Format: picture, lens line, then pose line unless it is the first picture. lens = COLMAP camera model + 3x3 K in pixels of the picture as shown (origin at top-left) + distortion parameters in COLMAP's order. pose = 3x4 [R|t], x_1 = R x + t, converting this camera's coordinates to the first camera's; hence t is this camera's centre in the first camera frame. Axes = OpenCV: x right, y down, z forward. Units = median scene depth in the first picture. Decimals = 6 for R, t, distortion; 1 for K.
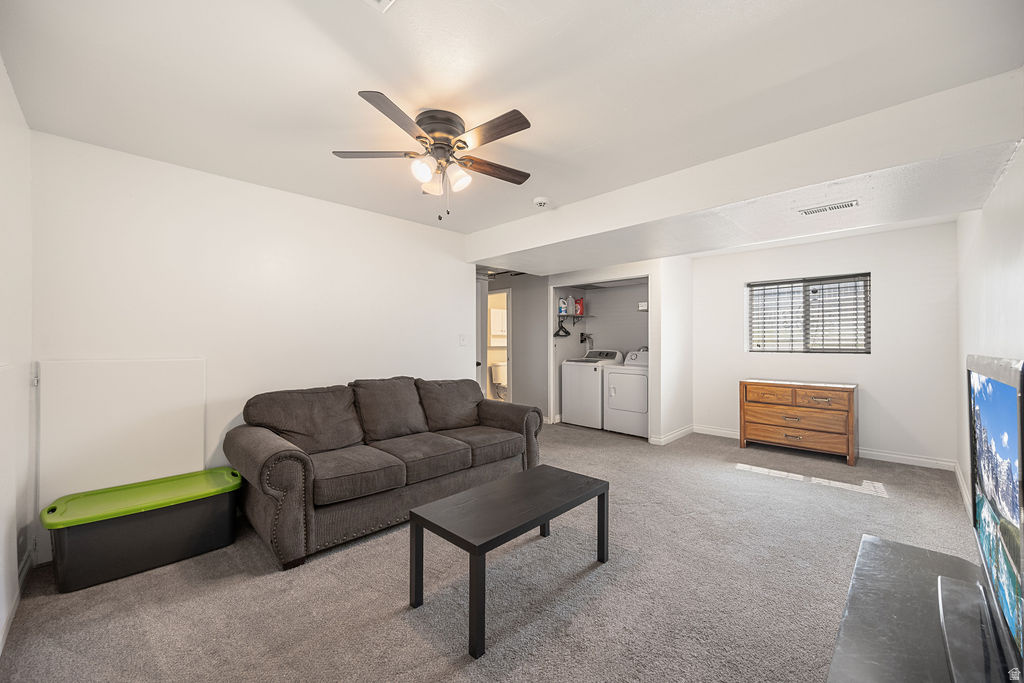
lens RADIAL K [[401.1, 0, 512.2], [0, 401.1, 336.4], [0, 0, 1]] dist [-0.000608, -0.000100]
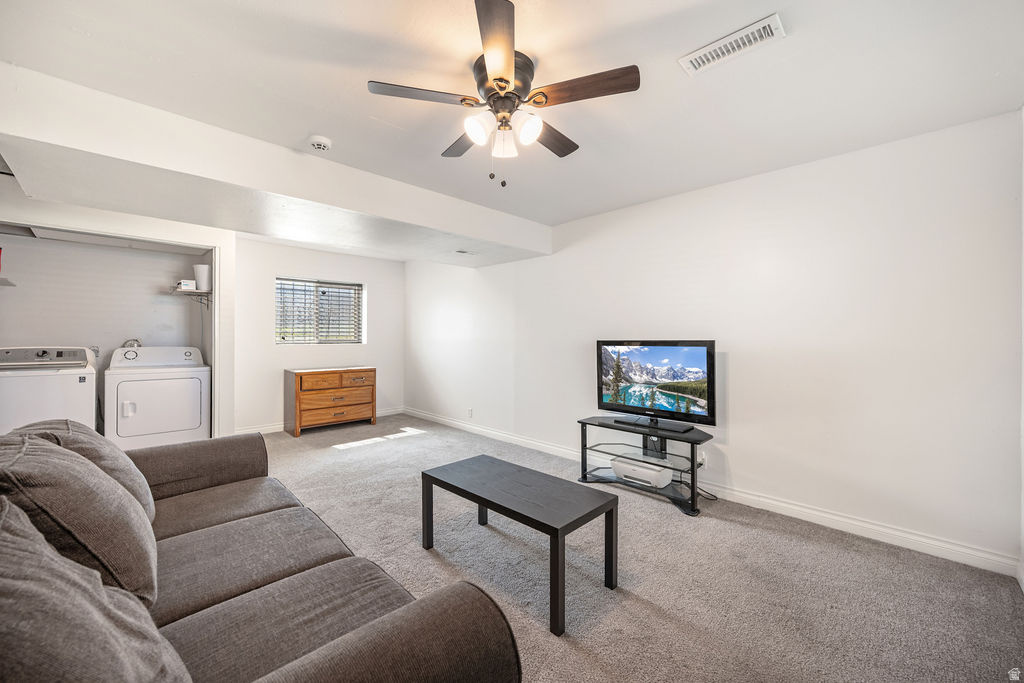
lens RADIAL K [[417.6, 0, 483.6], [0, 417.6, 323.9], [0, 0, 1]] dist [0.001531, 0.000036]
pose [[0.048026, 0.030600, 0.998377, -0.526600], [-0.014561, 0.999446, -0.029932, 0.013212], [-0.998740, -0.013100, 0.048445, 0.512759]]
